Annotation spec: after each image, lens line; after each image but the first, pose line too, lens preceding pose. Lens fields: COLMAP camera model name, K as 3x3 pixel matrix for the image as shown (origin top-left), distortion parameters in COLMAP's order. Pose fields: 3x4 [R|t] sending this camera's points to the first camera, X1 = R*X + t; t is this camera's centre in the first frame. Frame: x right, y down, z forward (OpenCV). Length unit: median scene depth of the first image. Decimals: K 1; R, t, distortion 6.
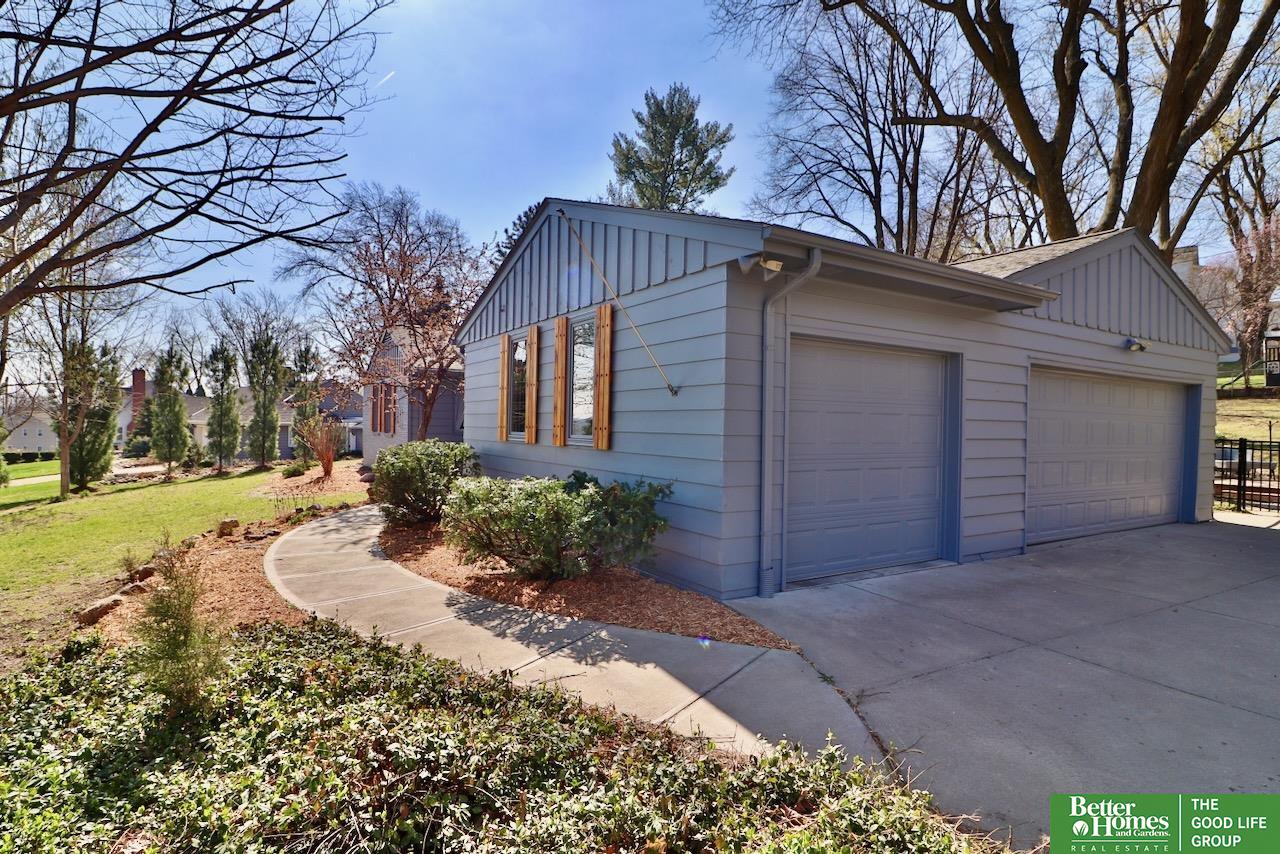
lens RADIAL K [[665.3, 0, 631.9], [0, 665.3, 428.4], [0, 0, 1]] dist [-0.005595, -0.001927]
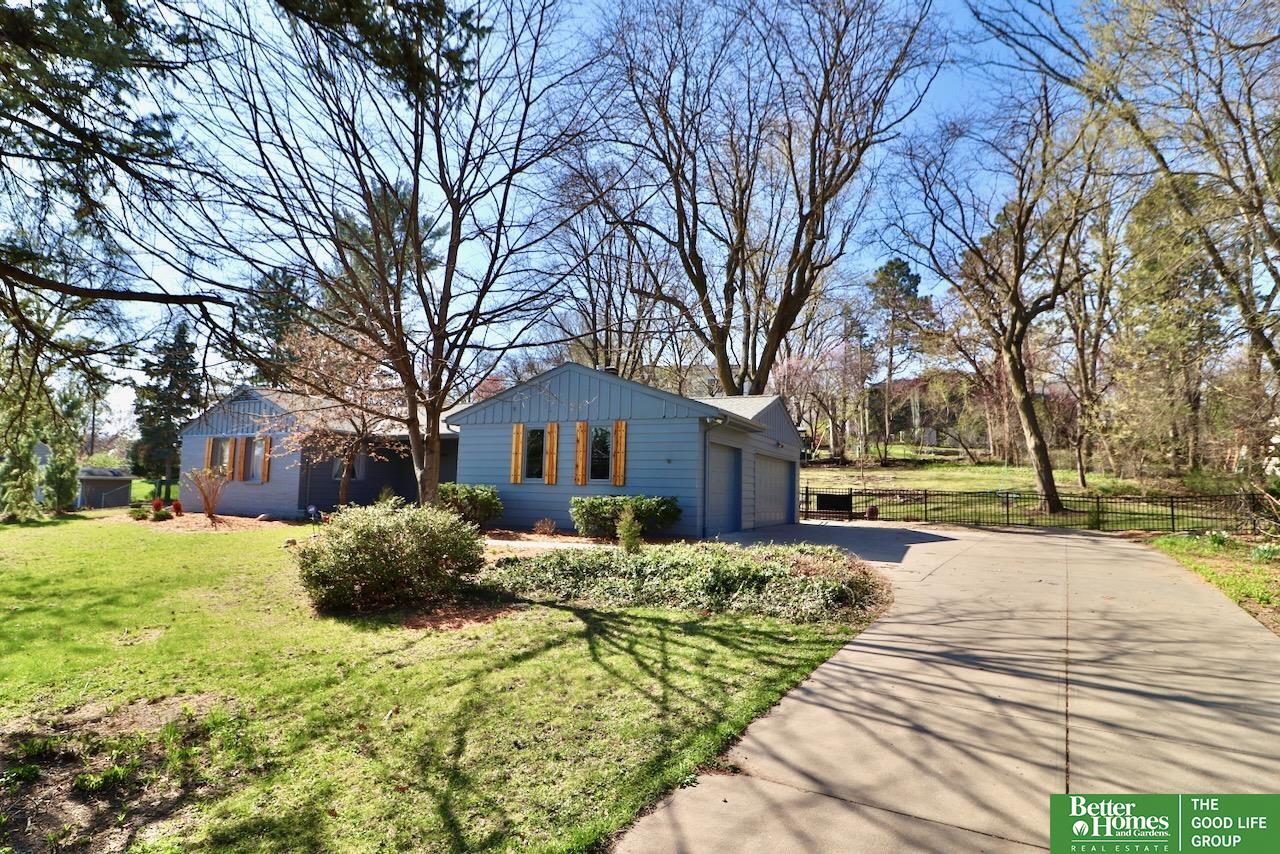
lens RADIAL K [[665.3, 0, 631.9], [0, 665.3, 428.4], [0, 0, 1]] dist [-0.005595, -0.001927]
pose [[0.856699, 0.053646, 0.513019, -0.505001], [-0.006539, 0.995627, -0.093192, 0.021456], [-0.515775, 0.076483, 0.853303, -0.421455]]
